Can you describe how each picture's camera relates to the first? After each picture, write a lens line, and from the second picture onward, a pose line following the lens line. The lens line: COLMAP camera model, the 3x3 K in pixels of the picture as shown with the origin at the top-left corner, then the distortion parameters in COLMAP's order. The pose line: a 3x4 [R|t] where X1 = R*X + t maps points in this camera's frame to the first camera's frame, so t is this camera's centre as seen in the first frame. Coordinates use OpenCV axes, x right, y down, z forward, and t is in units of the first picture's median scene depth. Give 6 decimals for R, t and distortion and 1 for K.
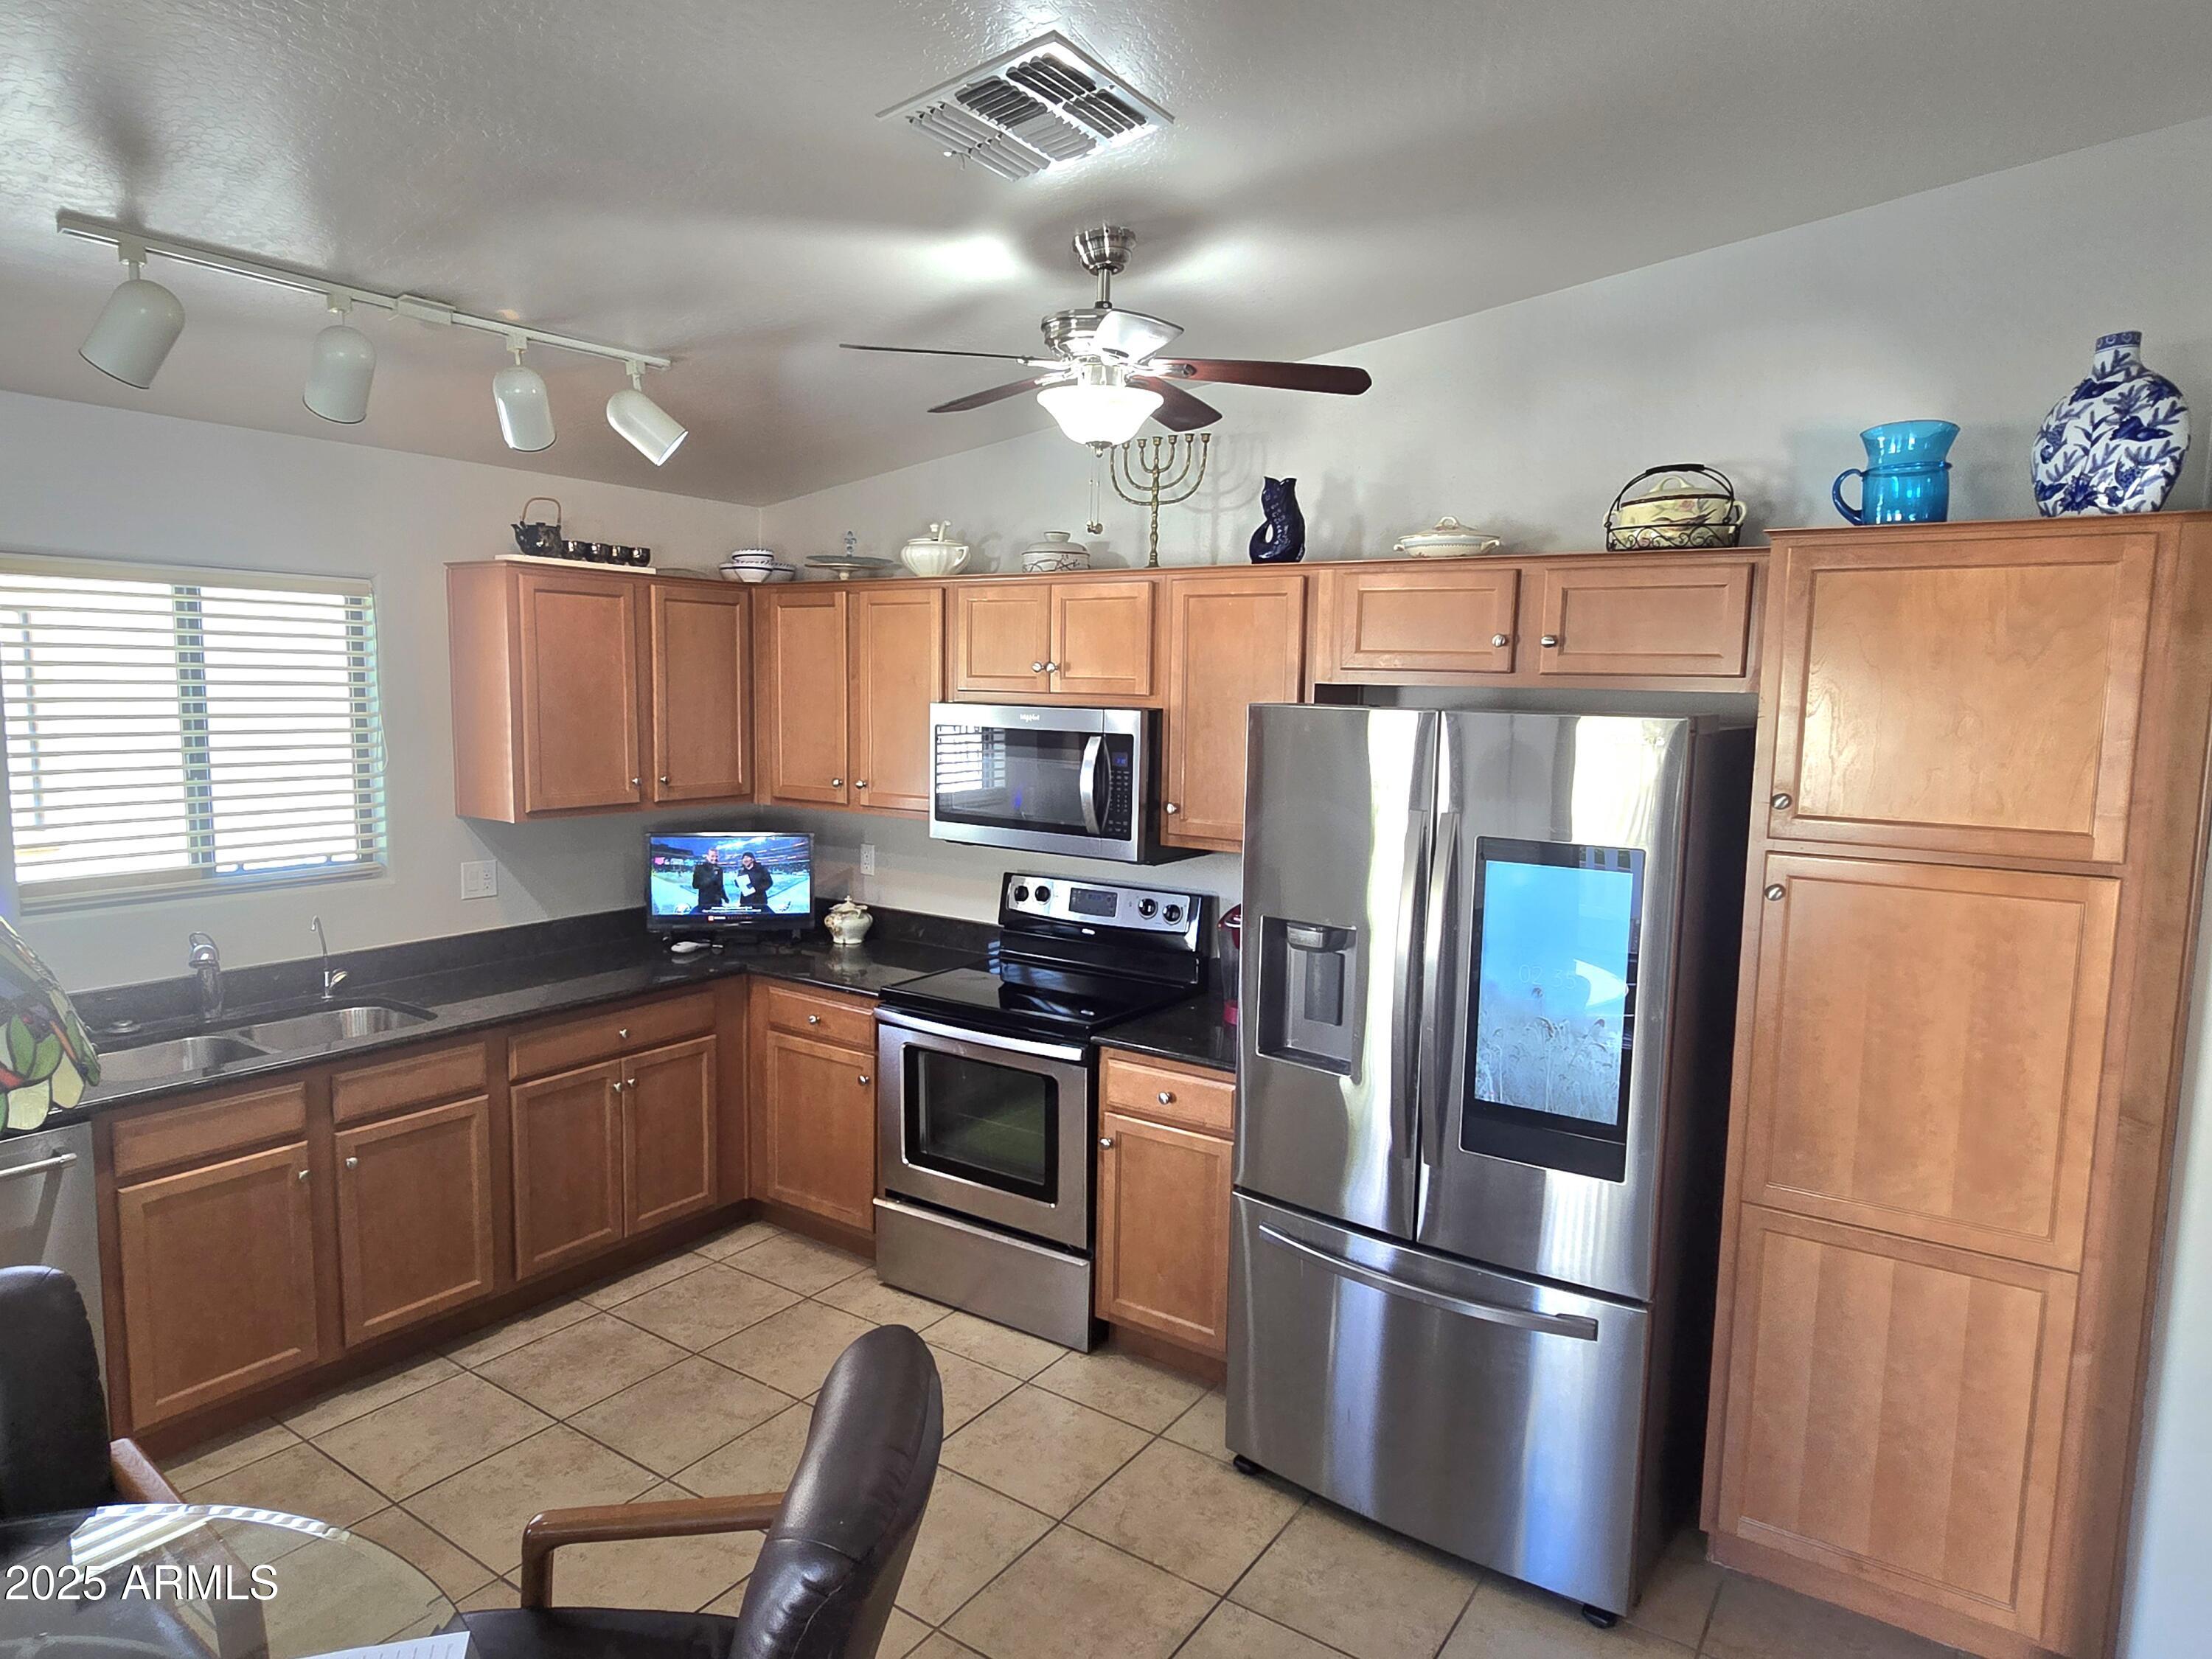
lens RADIAL K [[1336.9, 0, 1104.1], [0, 1336.9, 828.1], [0, 0, 1]] dist [0.001269, 0.000298]
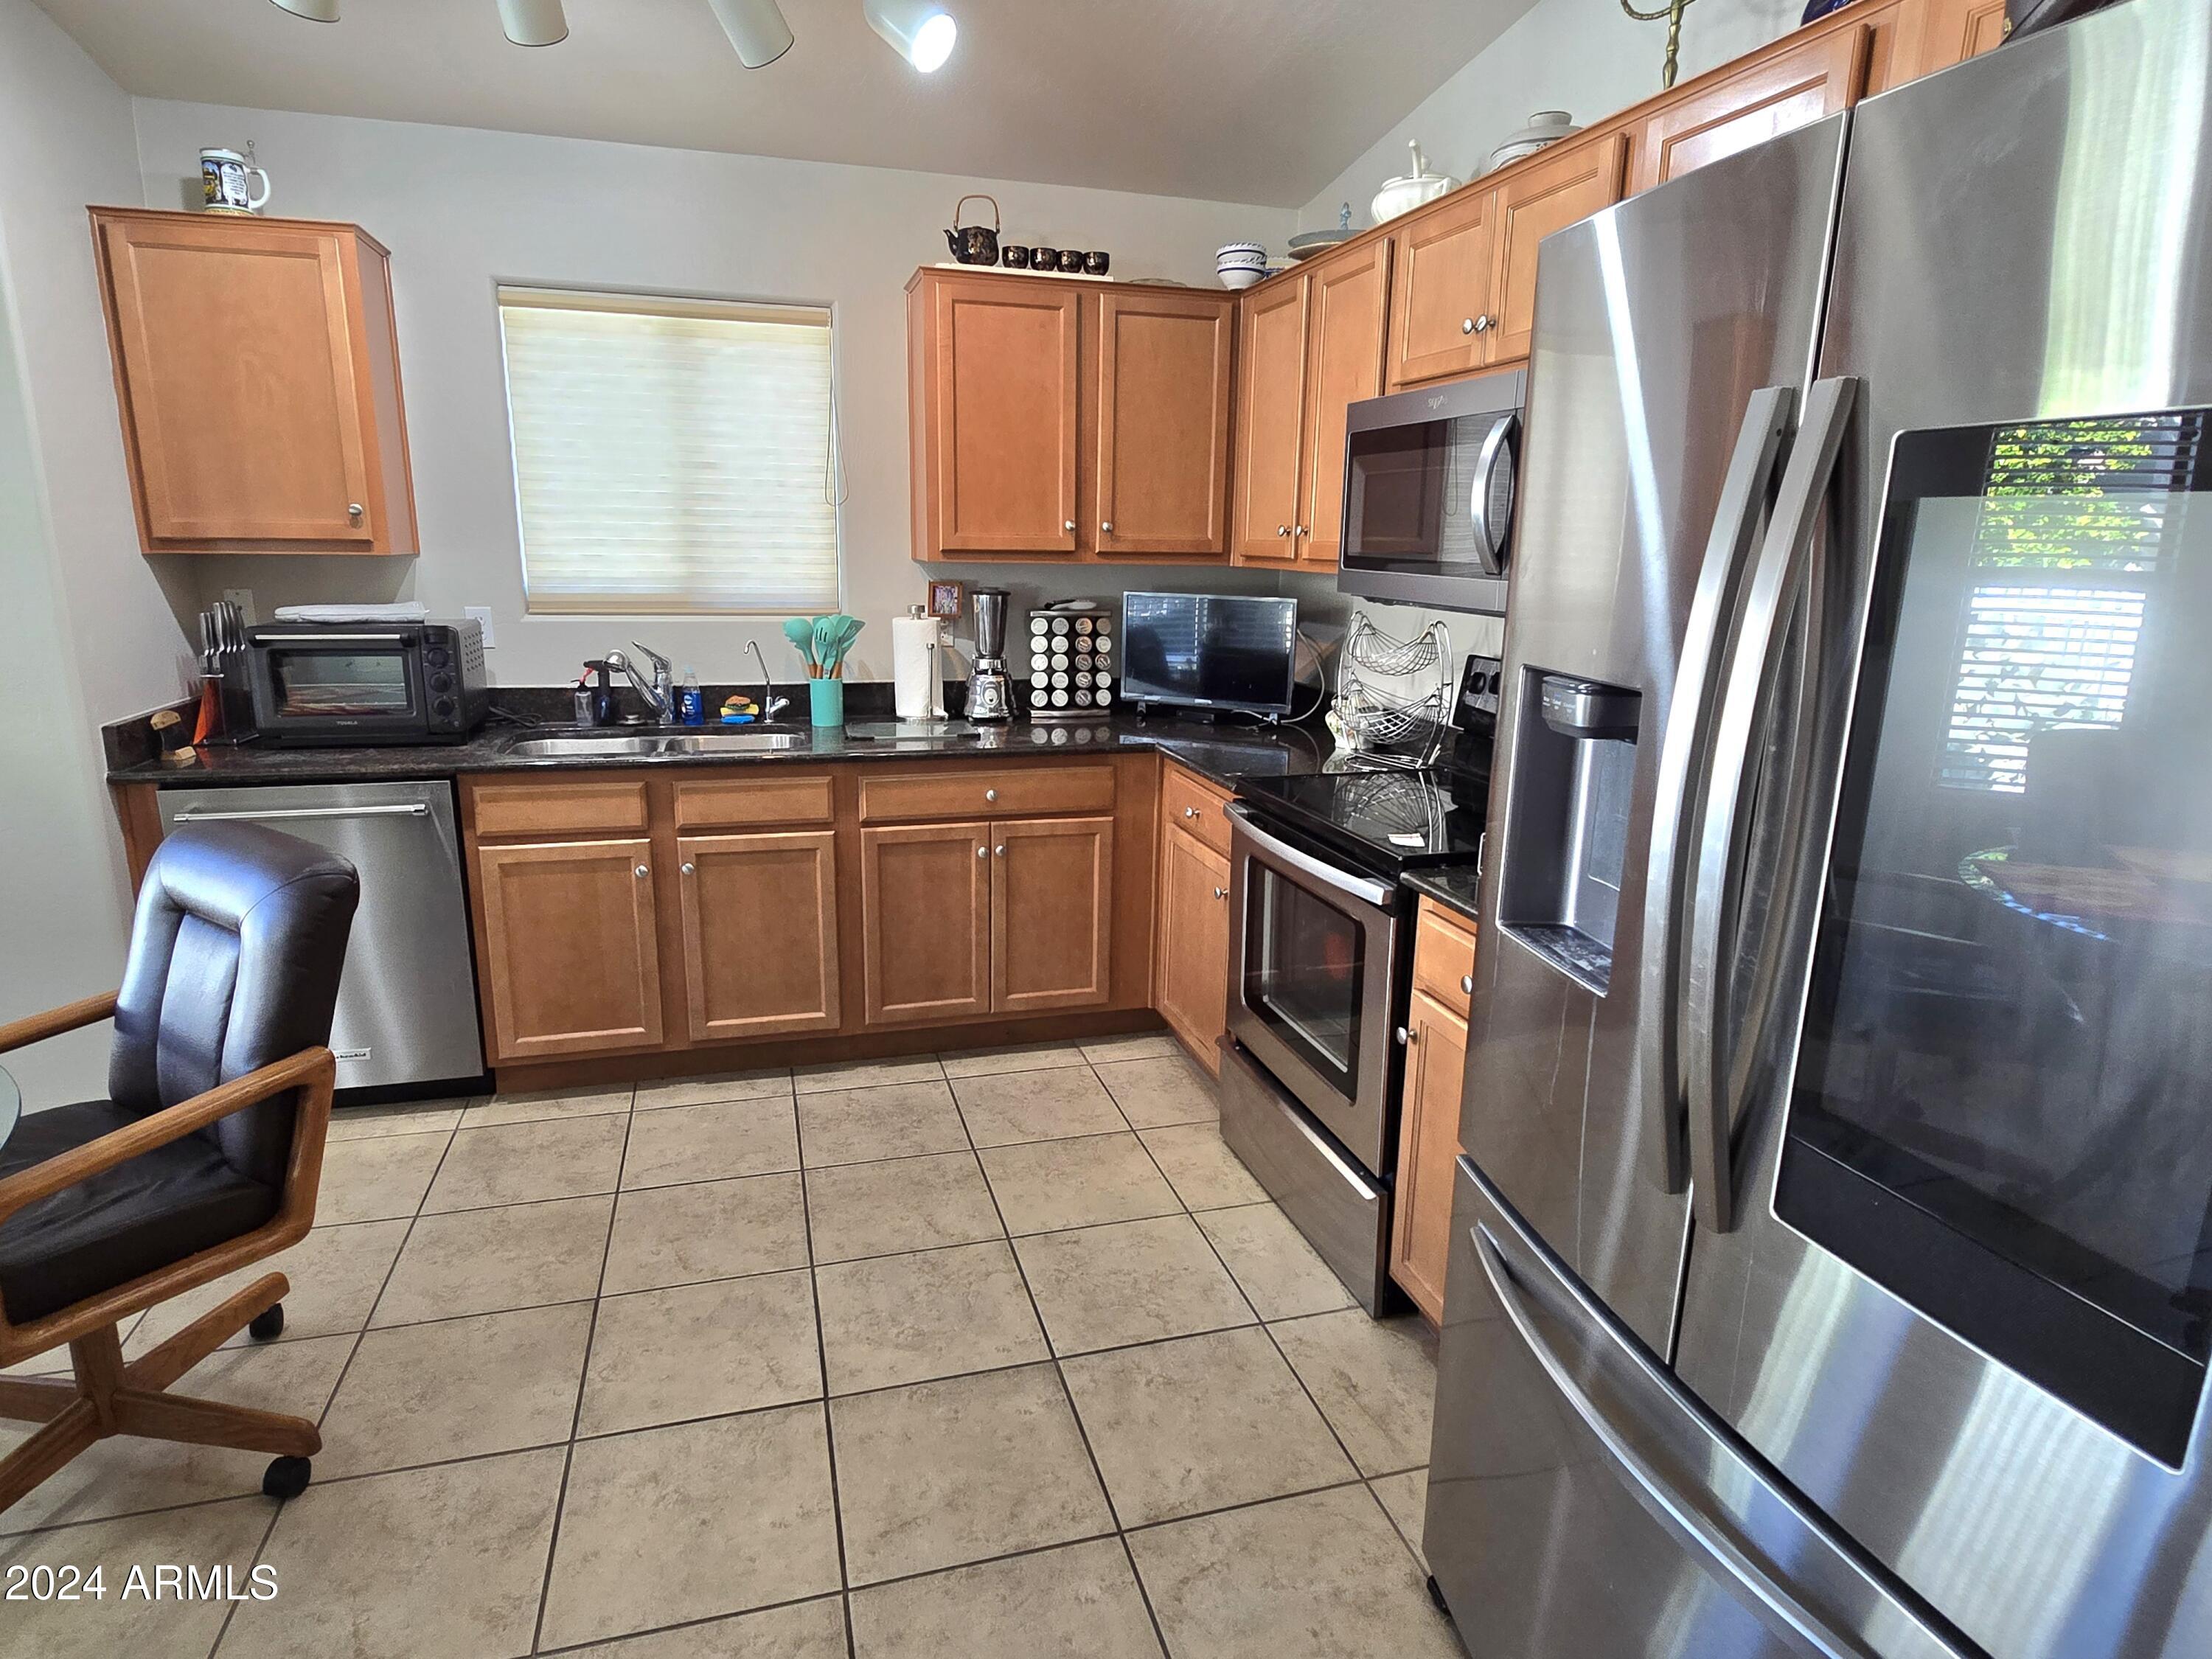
lens RADIAL K [[1227.8, 0, 1101.9], [0, 1227.8, 837.4], [0, 0, 1]] dist [-0.007540, 0.000012]
pose [[0.770408, 0.145641, -0.620694, 0.239163], [-0.073592, 0.987365, 0.140335, 0.062598], [0.633290, -0.062437, 0.771392, 0.423957]]
